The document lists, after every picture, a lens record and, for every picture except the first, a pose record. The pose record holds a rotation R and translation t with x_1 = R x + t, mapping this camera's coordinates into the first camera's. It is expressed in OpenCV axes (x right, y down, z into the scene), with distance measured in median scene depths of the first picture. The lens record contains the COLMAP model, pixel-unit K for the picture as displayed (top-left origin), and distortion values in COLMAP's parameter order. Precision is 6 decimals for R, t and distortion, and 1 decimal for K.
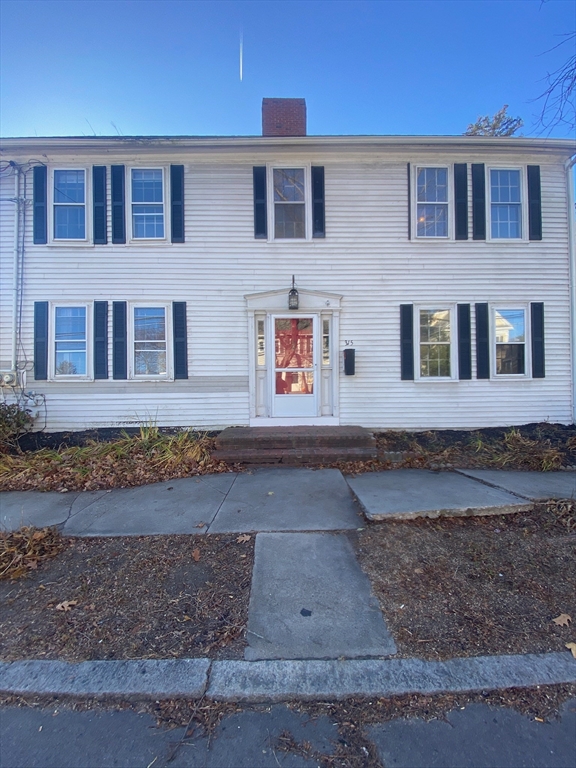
lens RADIAL K [[310.7, 0, 287.2], [0, 310.7, 384.6], [0, 0, 1]] dist [0.008068, -0.013465]
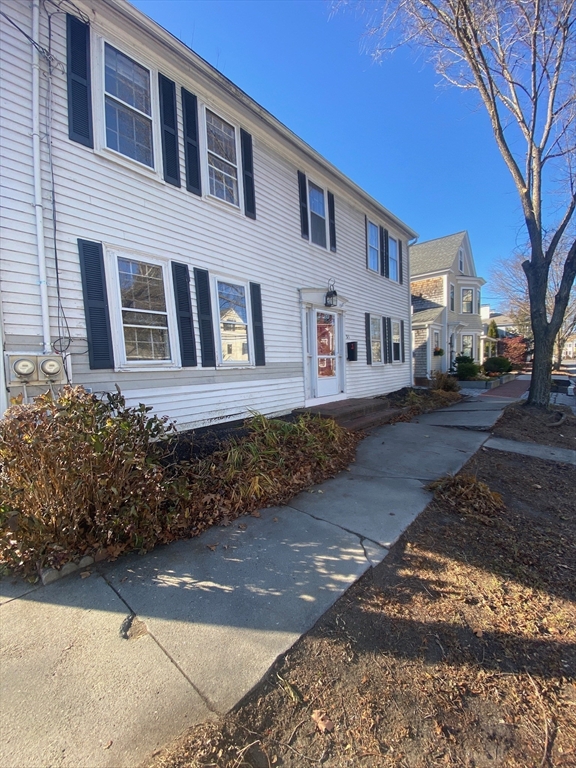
lens RADIAL K [[310.7, 0, 290.9], [0, 310.7, 386.7], [0, 0, 1]] dist [0.008068, -0.013465]
pose [[0.671550, -0.061928, 0.738367, -0.992952], [0.046717, 0.998057, 0.041219, 0.012068], [-0.739485, 0.006814, 0.673138, 0.294288]]
